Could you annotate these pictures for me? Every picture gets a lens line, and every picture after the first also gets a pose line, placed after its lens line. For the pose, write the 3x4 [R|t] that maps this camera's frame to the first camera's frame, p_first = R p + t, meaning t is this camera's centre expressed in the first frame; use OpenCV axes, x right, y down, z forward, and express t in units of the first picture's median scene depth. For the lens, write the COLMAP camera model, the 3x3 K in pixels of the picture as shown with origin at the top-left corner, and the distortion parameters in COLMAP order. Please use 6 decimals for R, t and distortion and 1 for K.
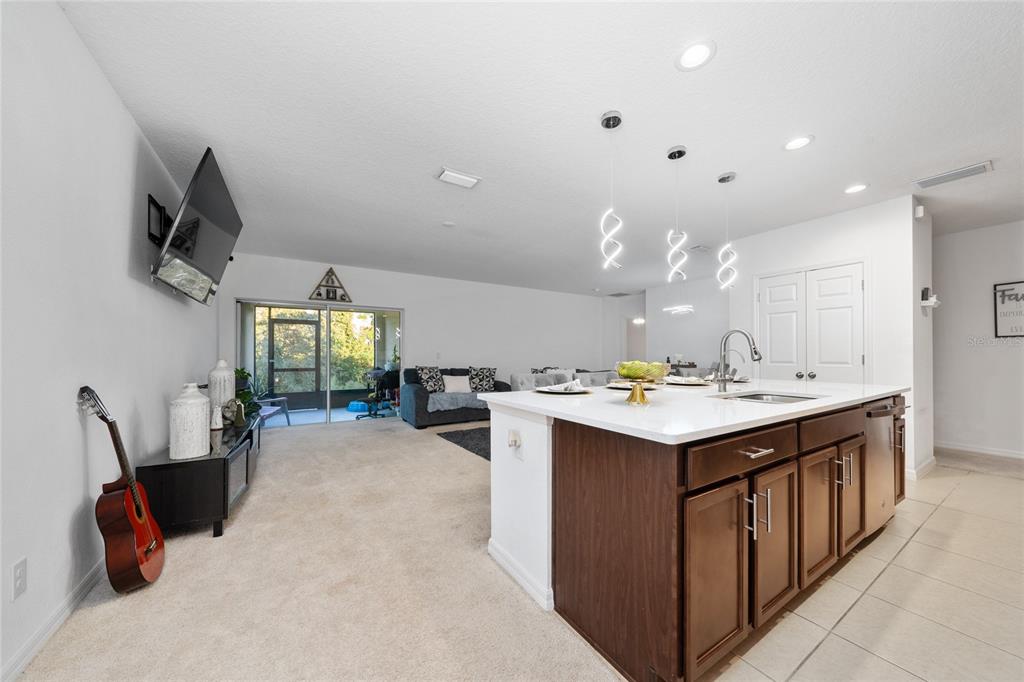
lens RADIAL K [[352.0, 0, 512.0], [0, 352.0, 356.1], [0, 0, 1]] dist [-0.000636, -0.000125]
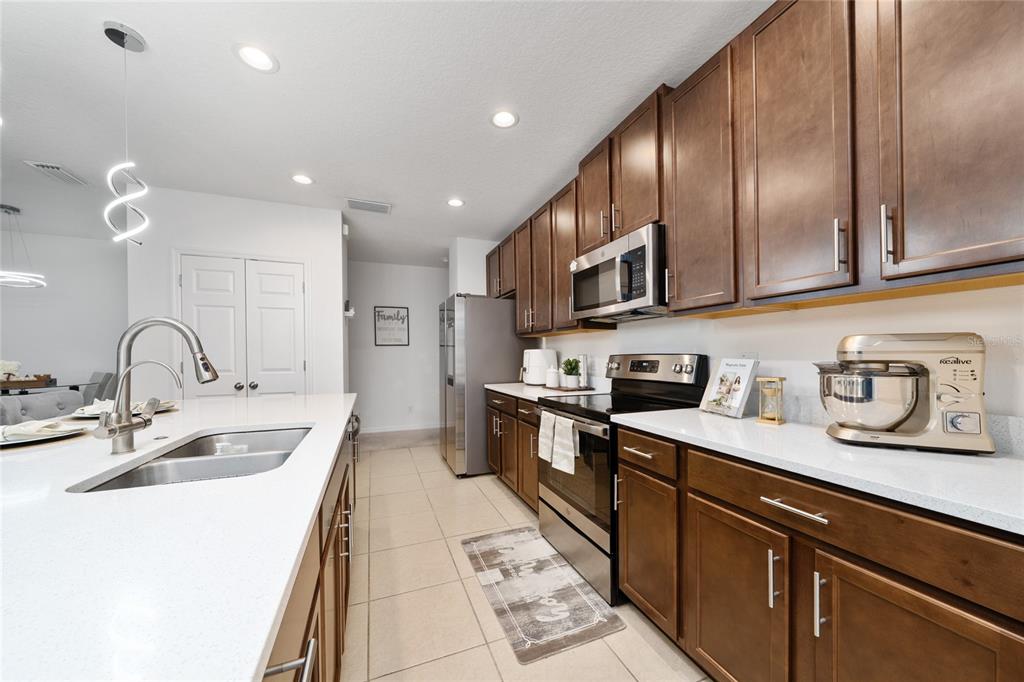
lens RADIAL K [[352.0, 0, 512.0], [0, 352.0, 356.1], [0, 0, 1]] dist [-0.000636, -0.000125]
pose [[0.178993, -0.005226, 0.983836, 0.244300], [0.010615, 0.999938, 0.003380, -0.020433], [-0.983793, 0.009839, 0.179038, 0.428520]]
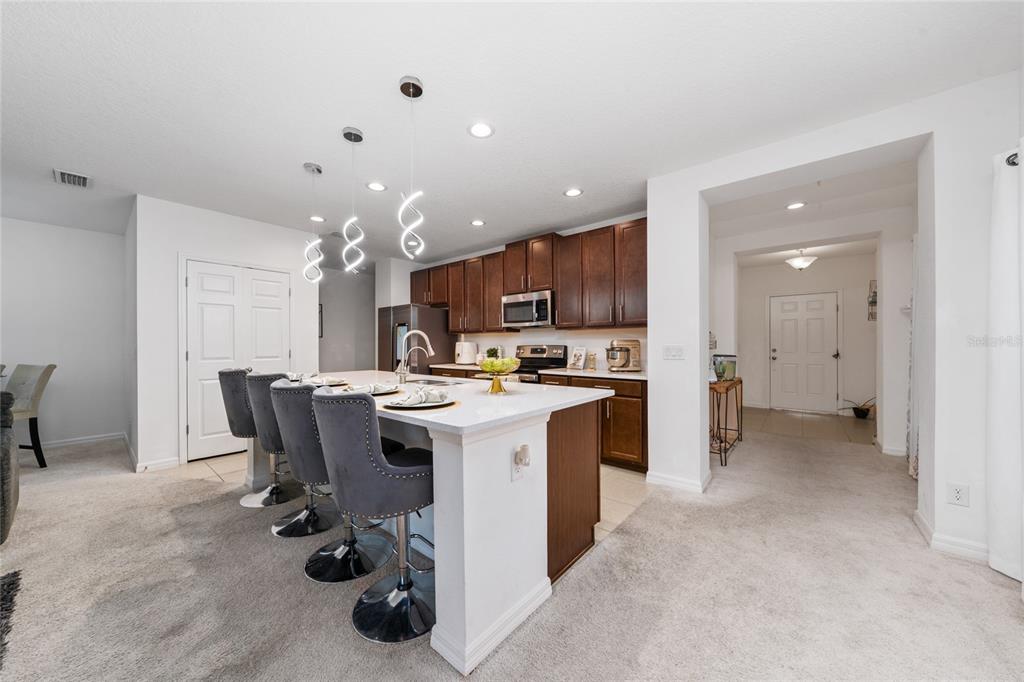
lens RADIAL K [[351.5, 0, 511.7], [0, 351.5, 345.5], [0, 0, 1]] dist [0.000275, 0.000071]
pose [[-0.313293, -0.000181, 0.949656, -0.623908], [0.008256, 0.999962, 0.002914, -0.024623], [-0.949621, 0.008753, -0.313280, 1.036823]]
